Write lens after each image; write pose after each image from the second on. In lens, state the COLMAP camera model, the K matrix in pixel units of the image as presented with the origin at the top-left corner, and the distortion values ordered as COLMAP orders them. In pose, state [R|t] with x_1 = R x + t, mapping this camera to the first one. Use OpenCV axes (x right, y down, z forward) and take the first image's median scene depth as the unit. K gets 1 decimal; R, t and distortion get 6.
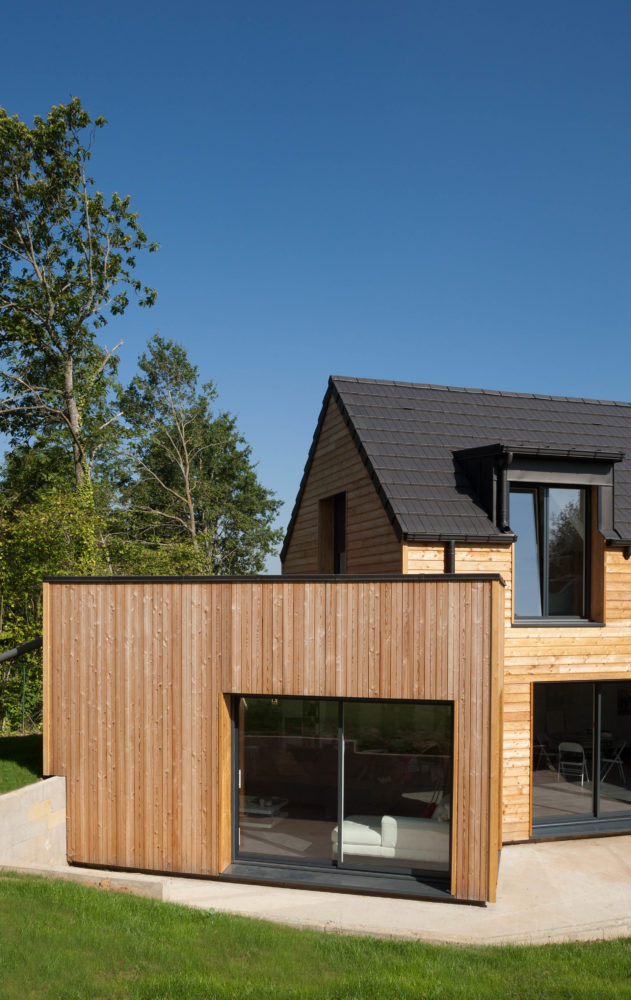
lens RADIAL K [[843.1, 0, 315.4], [0, 843.1, 594.0], [0, 0, 1]] dist [-0.017575, -0.069657]
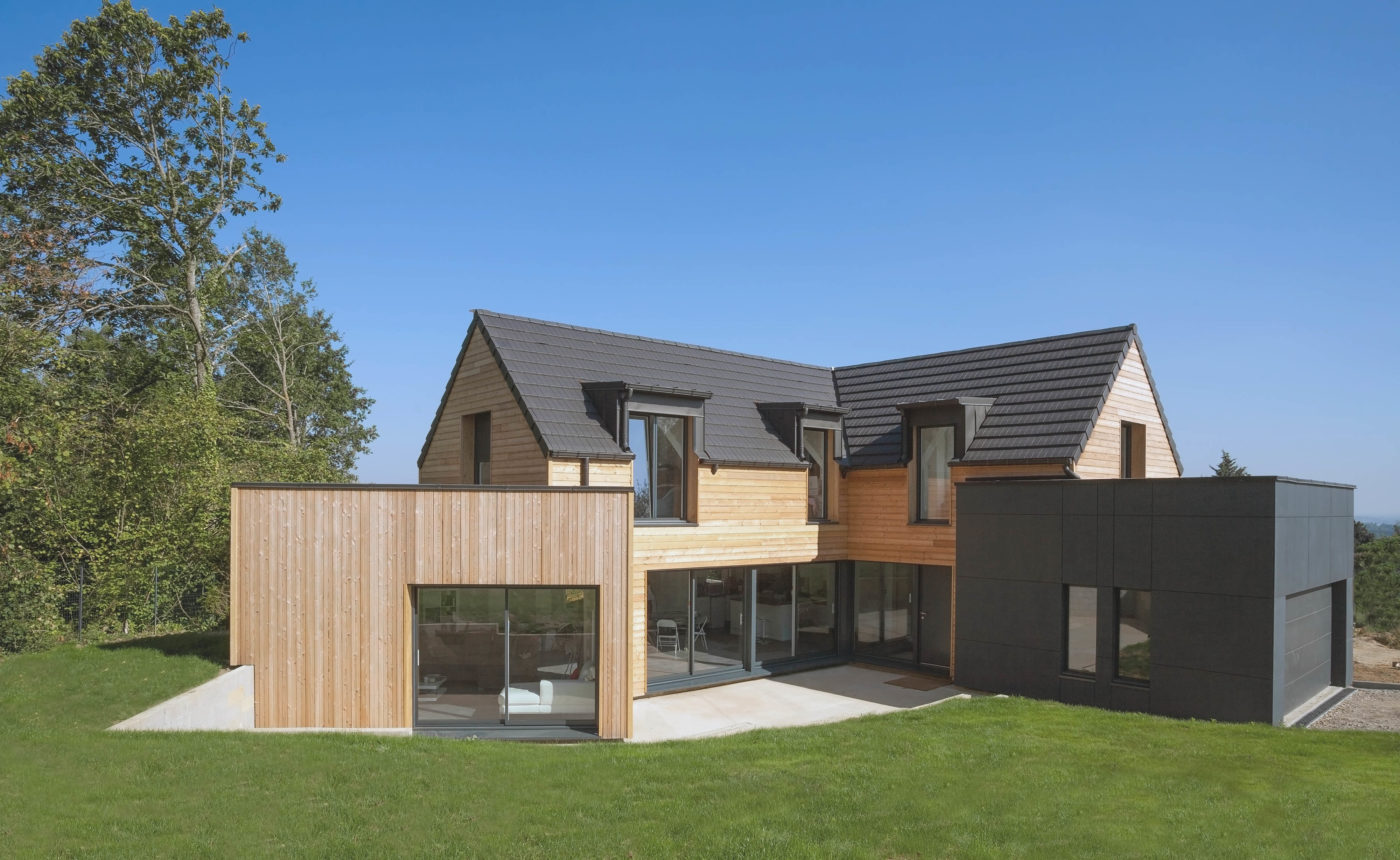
lens RADIAL K [[825.5, 0, 700.0], [0, 825.5, 430.0], [0, 0, 1]] dist [-0.019106, 0.000307]
pose [[0.926550, 0.040021, 0.374037, -0.137343], [-0.012661, 0.997079, -0.075321, -0.013521], [-0.375959, 0.065053, 0.924350, -0.190689]]
